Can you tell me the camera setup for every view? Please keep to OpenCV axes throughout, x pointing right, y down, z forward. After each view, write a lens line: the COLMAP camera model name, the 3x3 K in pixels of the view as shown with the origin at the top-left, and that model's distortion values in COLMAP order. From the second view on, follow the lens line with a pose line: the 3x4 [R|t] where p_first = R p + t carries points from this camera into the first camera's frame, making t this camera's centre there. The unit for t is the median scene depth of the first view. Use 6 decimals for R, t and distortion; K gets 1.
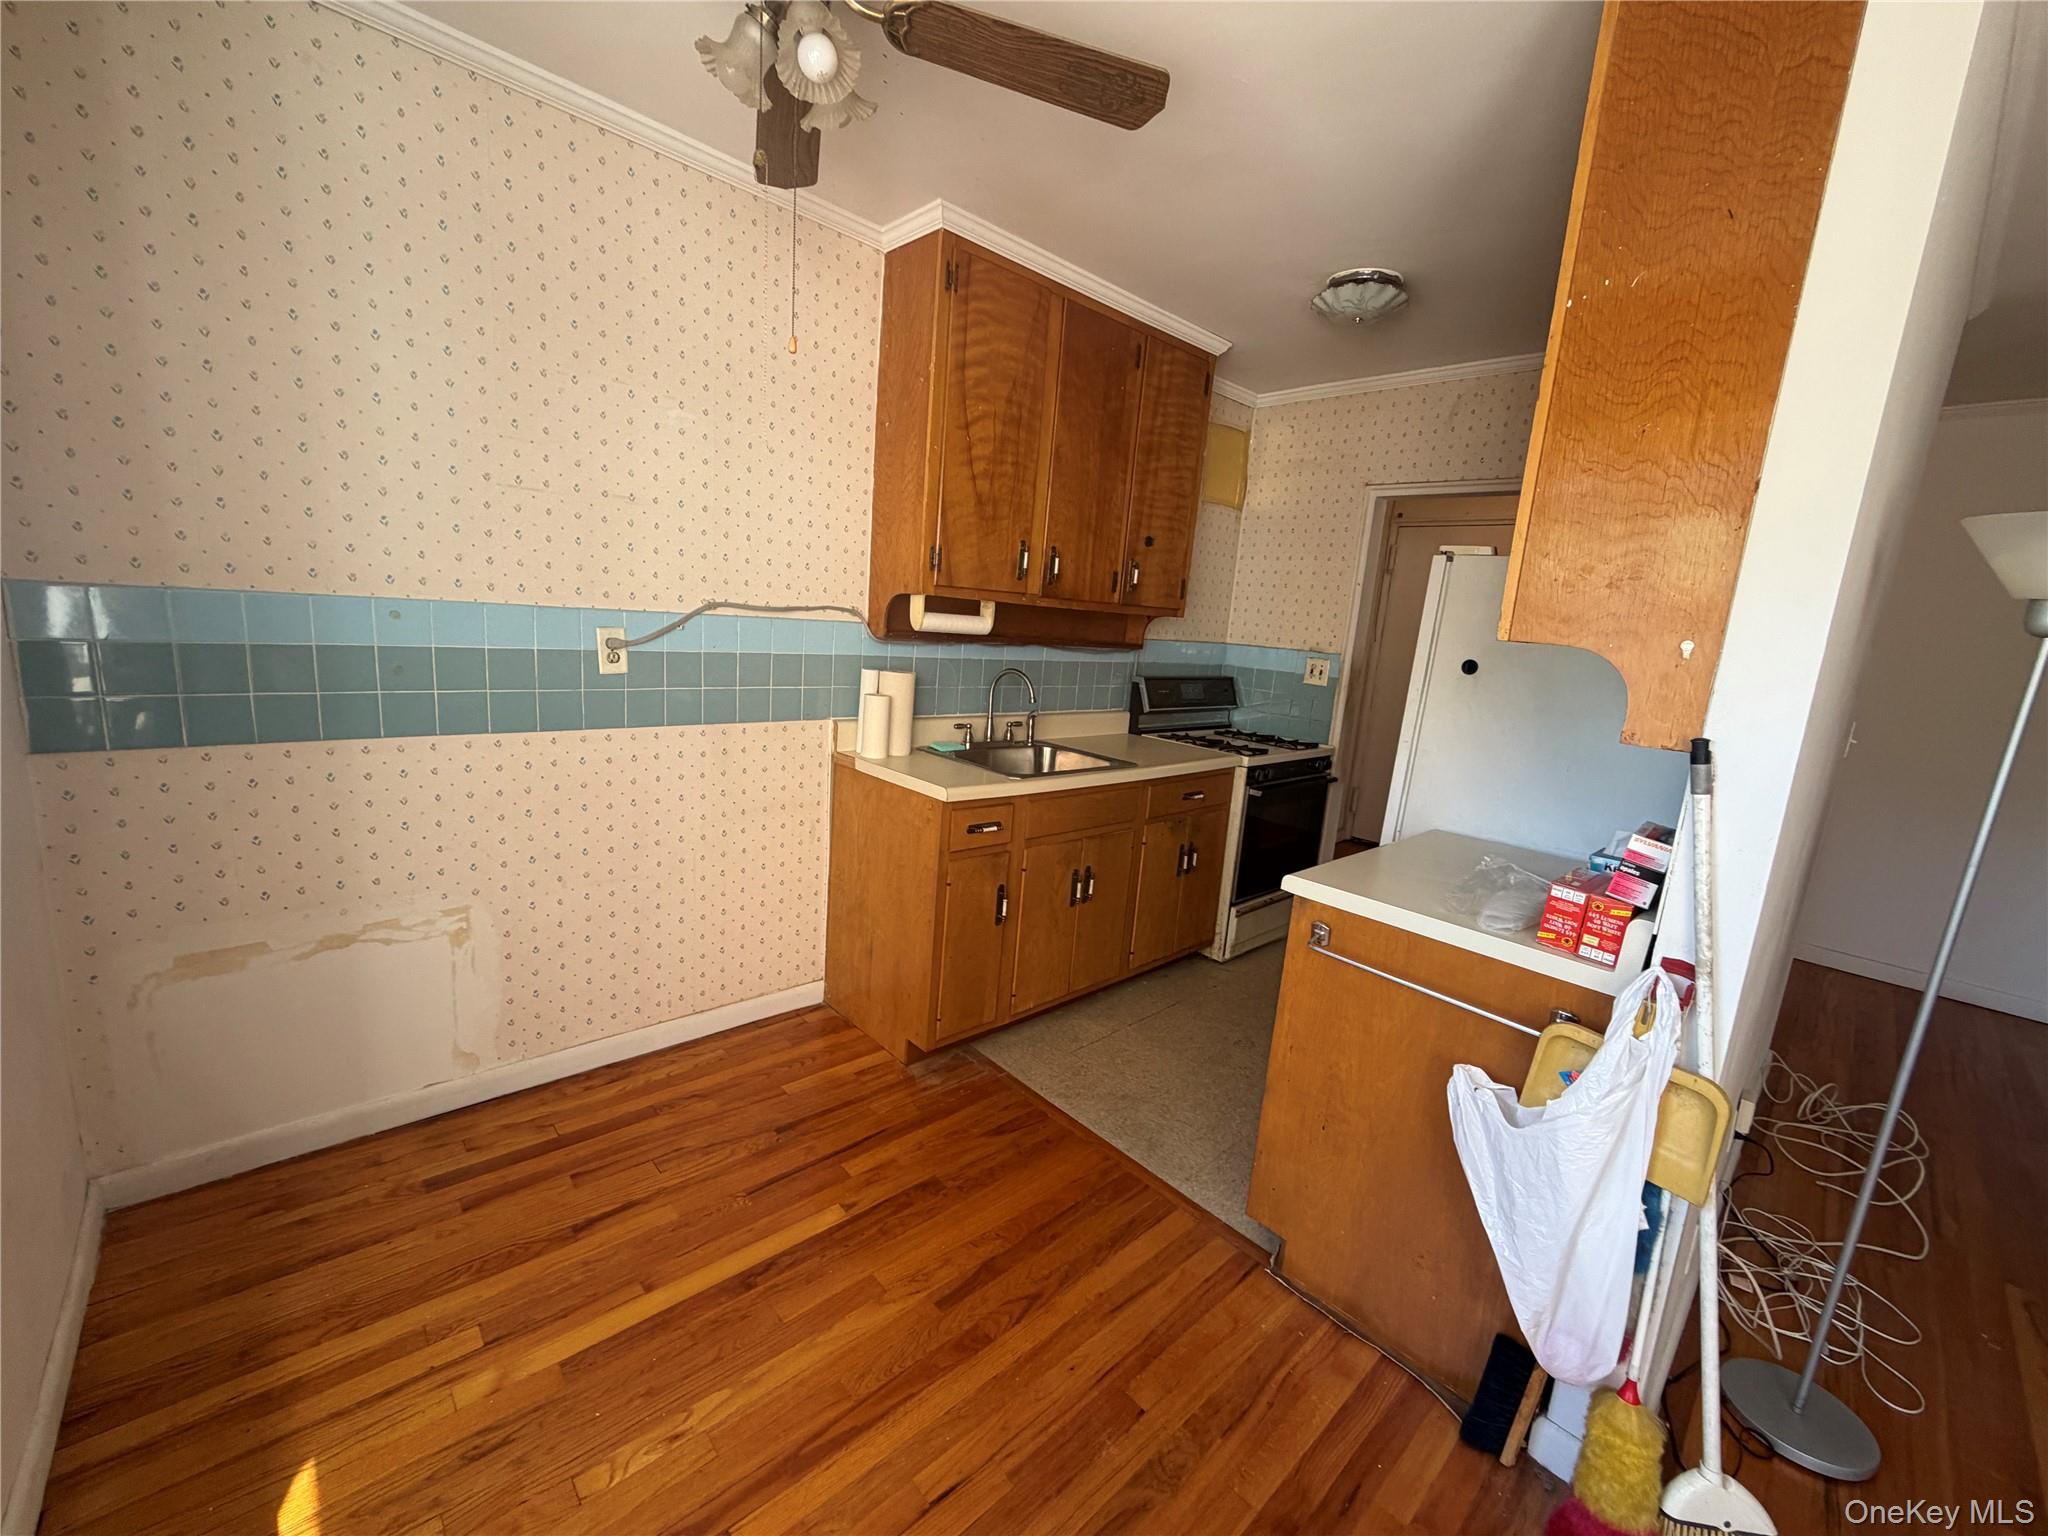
lens RADIAL K [[815.1, 0, 1020.4], [0, 815.1, 764.2], [0, 0, 1]] dist [-0.006664, -0.000100]
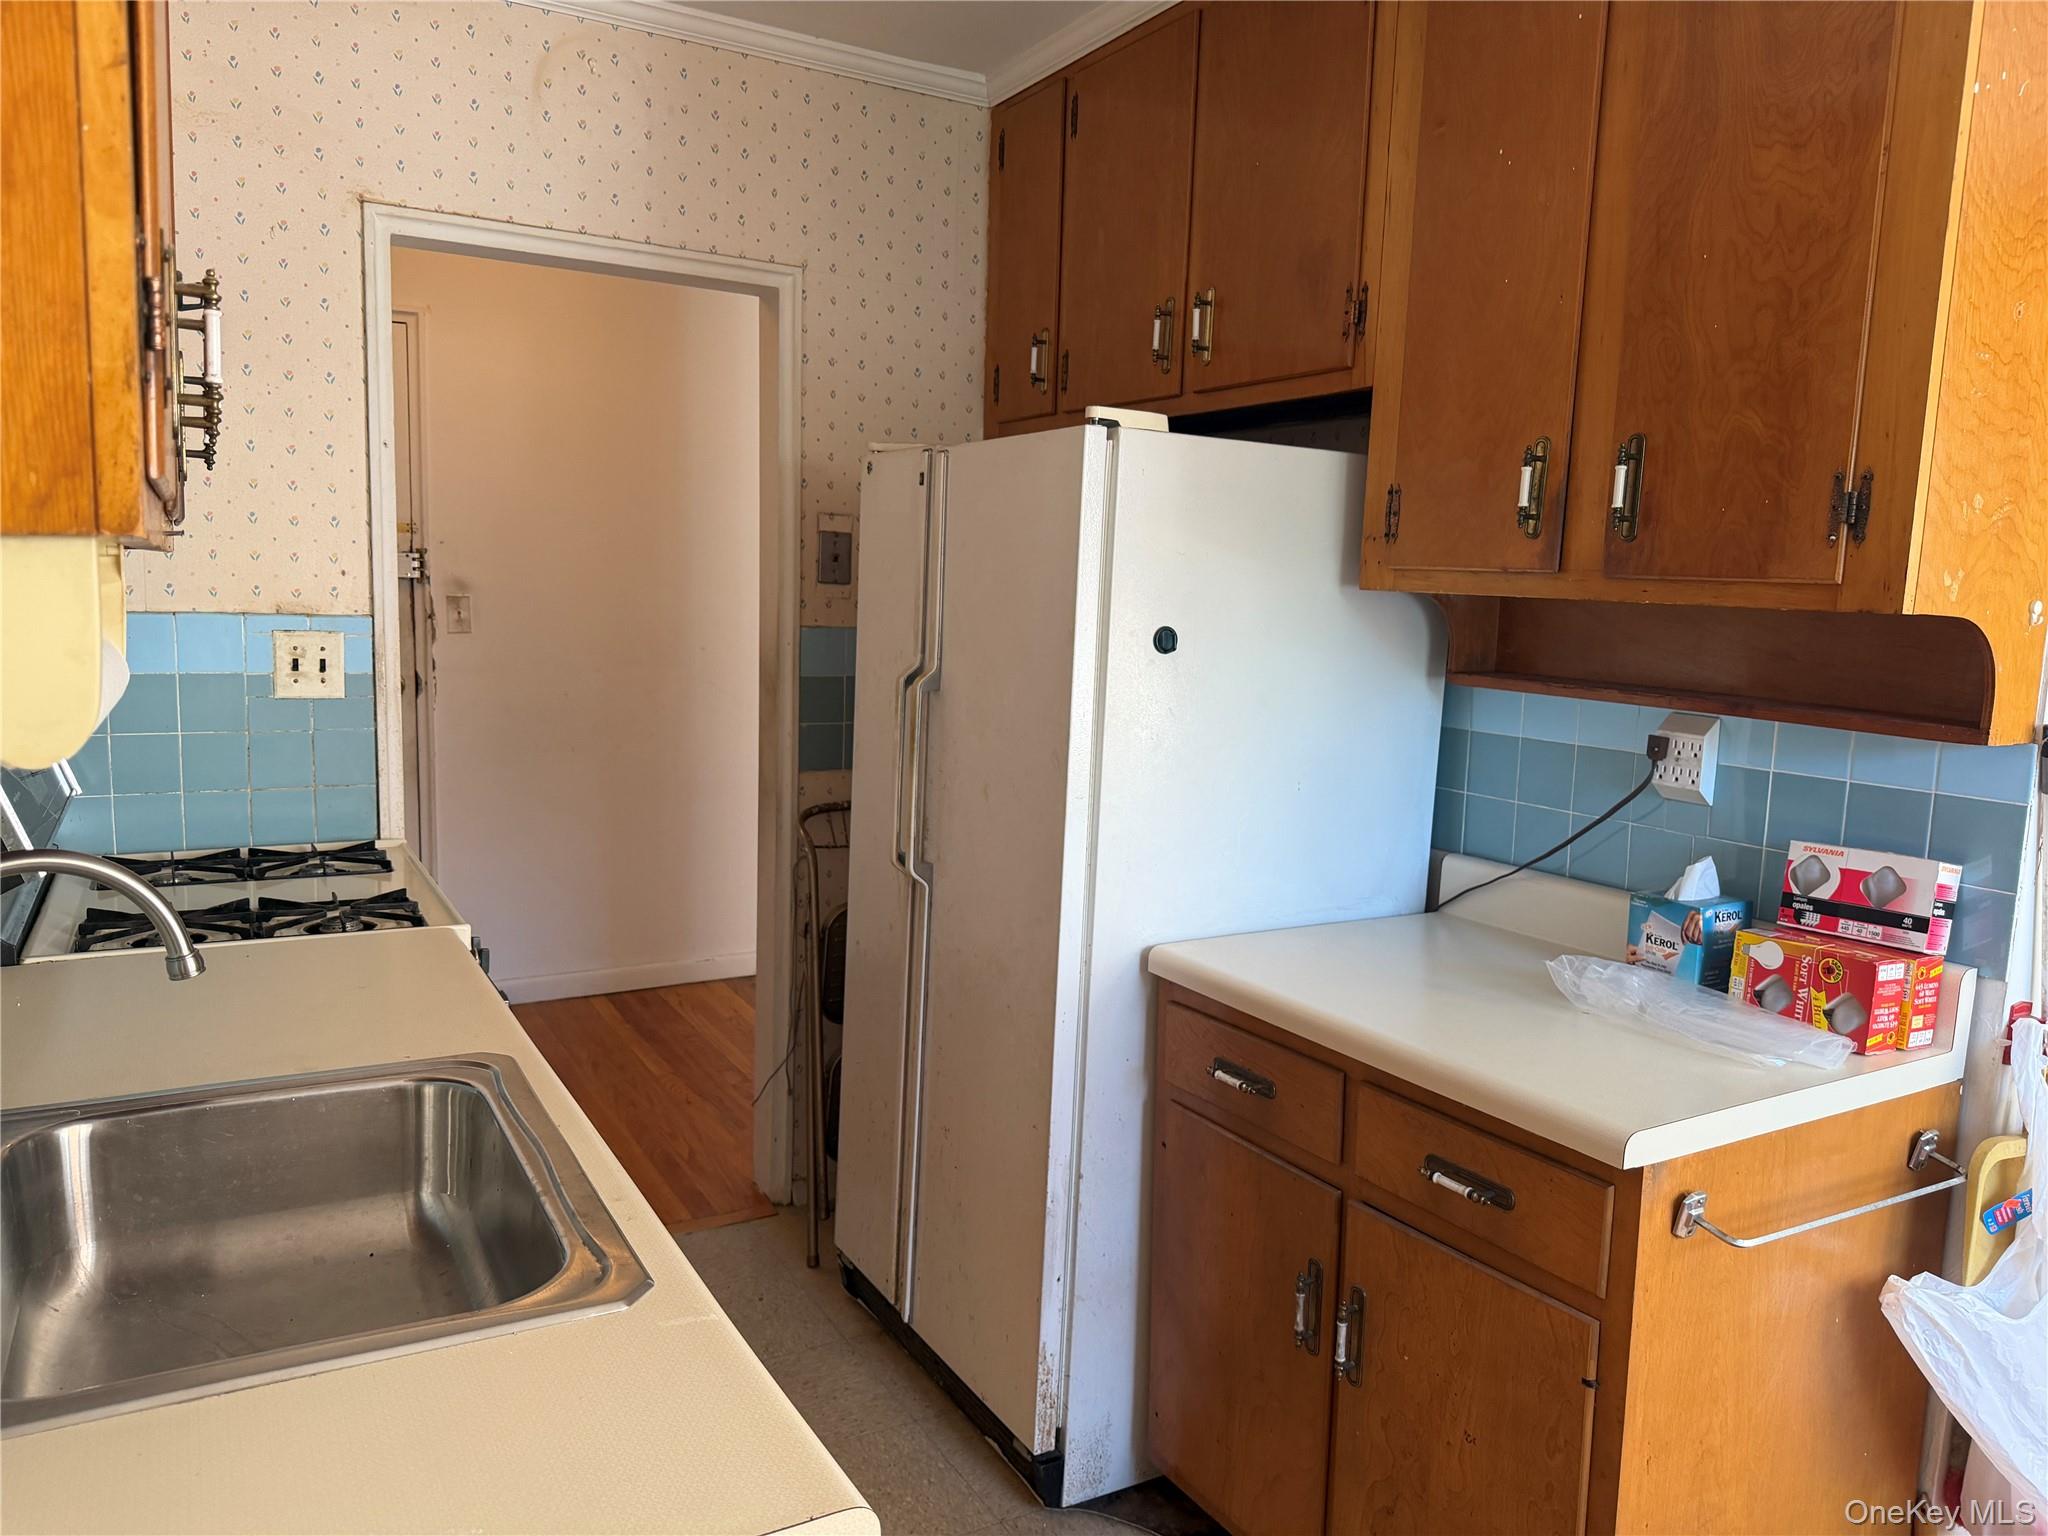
lens RADIAL K [[1450.6, 0, 1019.9], [0, 1450.6, 775.9], [0, 0, 1]] dist [0.008871, 0.001376]
pose [[0.231499, -0.191869, 0.953727, -0.399523], [0.163507, 0.974086, 0.156277, -0.196242], [-0.958996, 0.119763, 0.256872, 0.854302]]
